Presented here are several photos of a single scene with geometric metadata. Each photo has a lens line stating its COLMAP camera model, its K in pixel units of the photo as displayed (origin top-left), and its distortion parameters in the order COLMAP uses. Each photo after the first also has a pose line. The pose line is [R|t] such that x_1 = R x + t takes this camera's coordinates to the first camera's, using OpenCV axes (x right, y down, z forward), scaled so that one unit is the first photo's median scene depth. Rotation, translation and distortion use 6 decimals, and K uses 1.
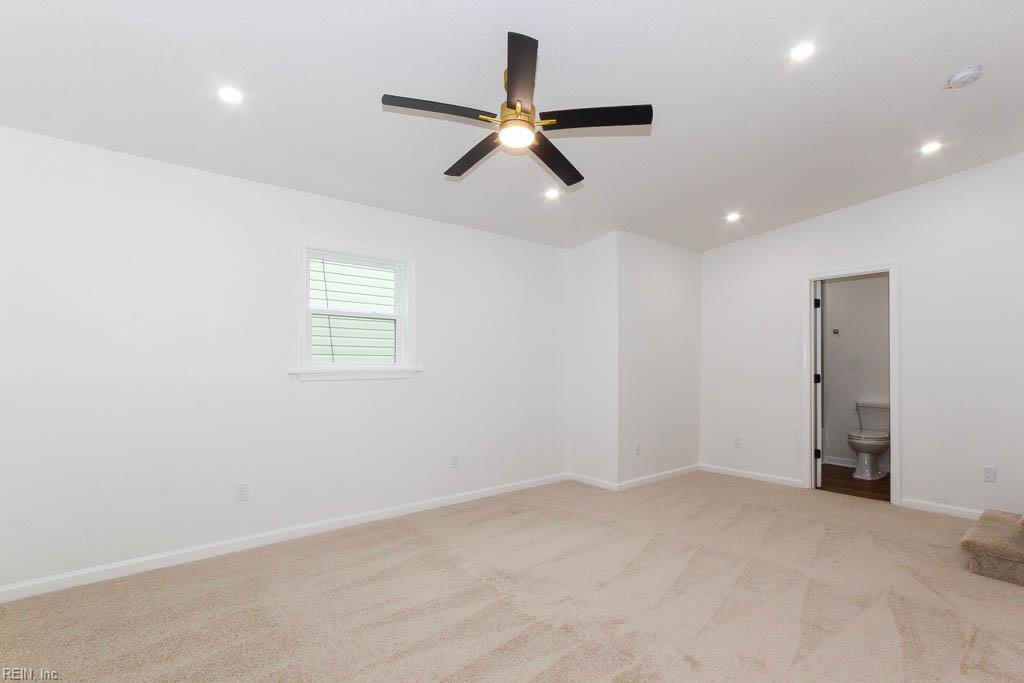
lens RADIAL K [[484.7, 0, 508.5], [0, 484.7, 363.3], [0, 0, 1]] dist [-0.000077, -0.000174]
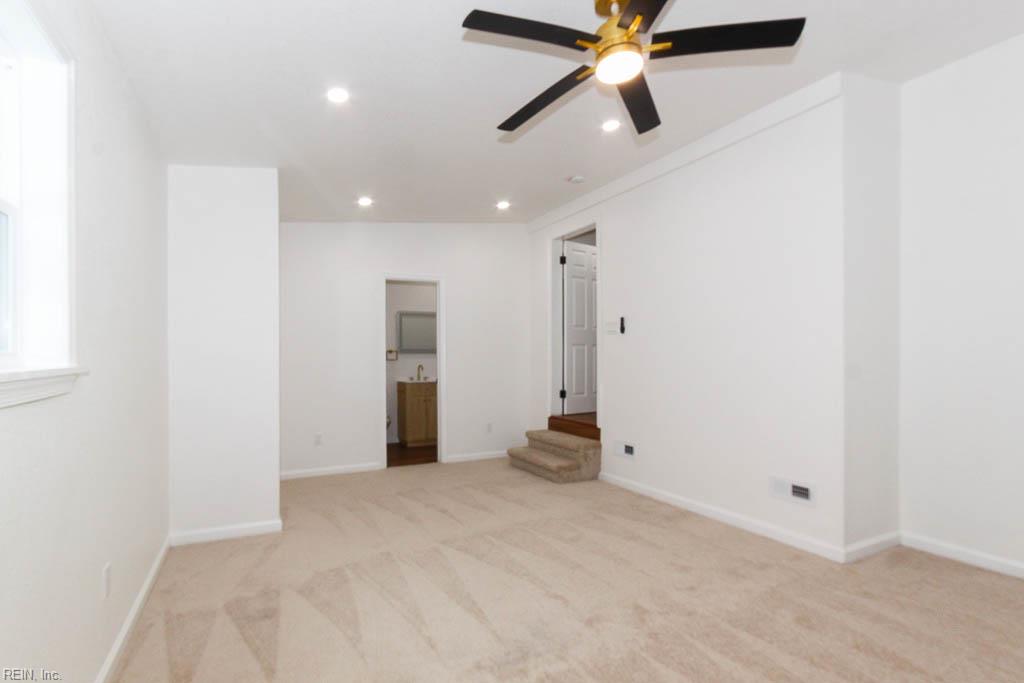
lens RADIAL K [[484.7, 0, 508.5], [0, 484.7, 363.3], [0, 0, 1]] dist [-0.000077, -0.000174]
pose [[0.190566, -0.006396, 0.981654, -0.498185], [-0.004606, 0.999962, 0.007409, 0.016547], [-0.981664, -0.005934, 0.190529, 0.664922]]
